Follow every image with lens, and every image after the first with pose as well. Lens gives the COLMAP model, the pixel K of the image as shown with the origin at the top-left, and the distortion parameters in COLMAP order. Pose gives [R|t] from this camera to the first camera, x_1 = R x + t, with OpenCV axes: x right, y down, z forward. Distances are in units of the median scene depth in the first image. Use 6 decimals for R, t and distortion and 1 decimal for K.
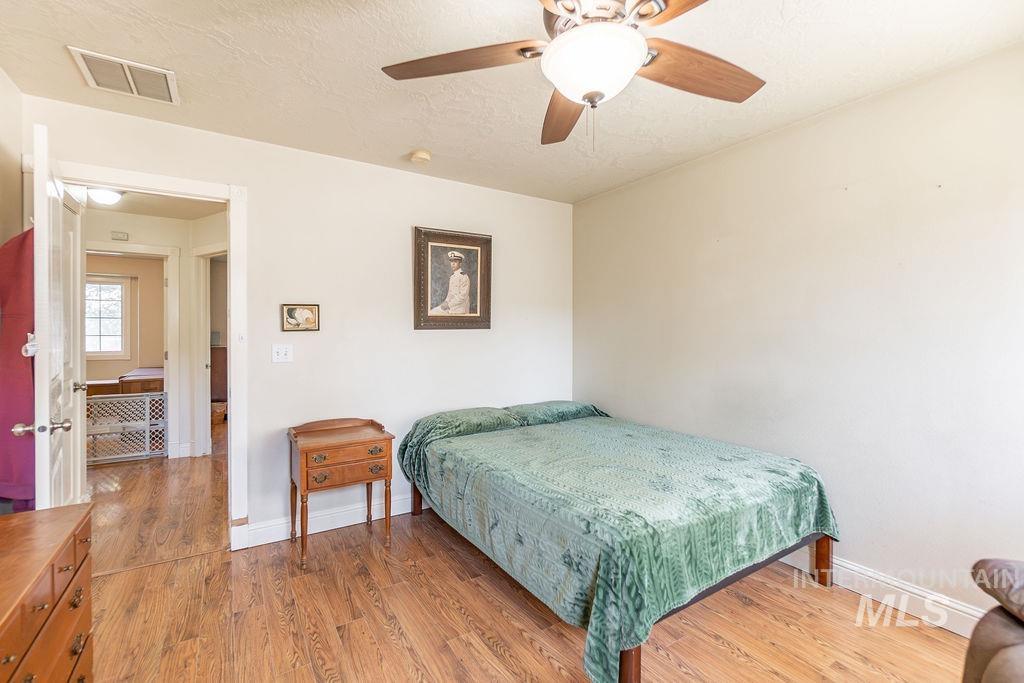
lens RADIAL K [[443.6, 0, 503.2], [0, 443.6, 336.5], [0, 0, 1]] dist [-0.002064, -0.000453]
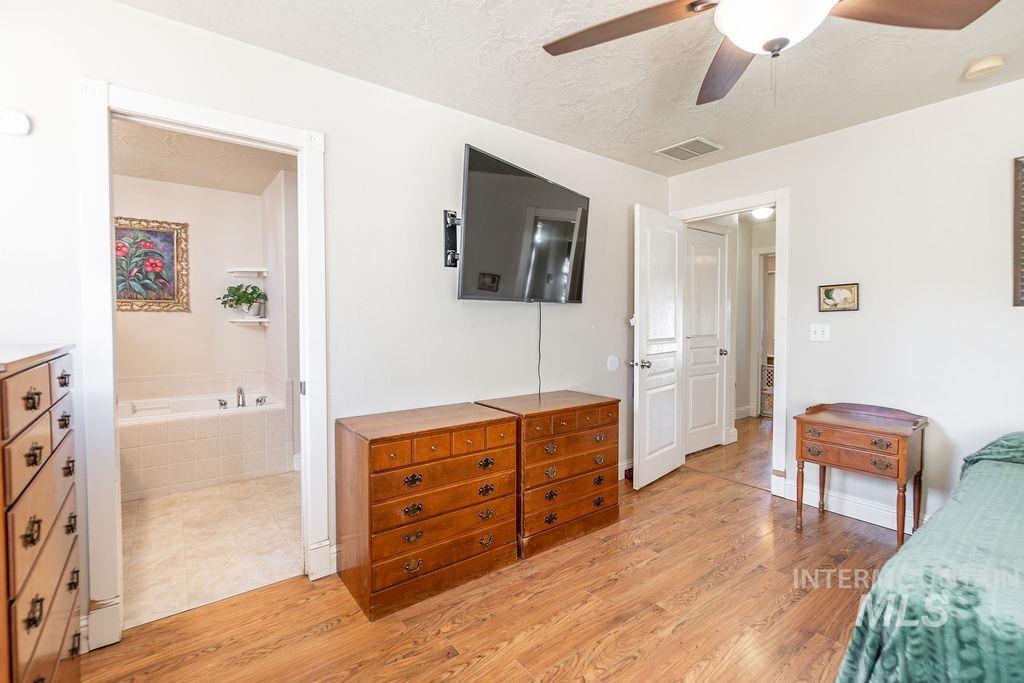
lens RADIAL K [[445.5, 0, 512.8], [0, 445.5, 333.7], [0, 0, 1]] dist [-0.004937, -0.000293]
pose [[0.095245, 0.029597, -0.995014, 0.518137], [-0.006600, 0.999555, 0.029101, 0.015544], [0.995432, 0.003796, 0.095397, 0.179004]]
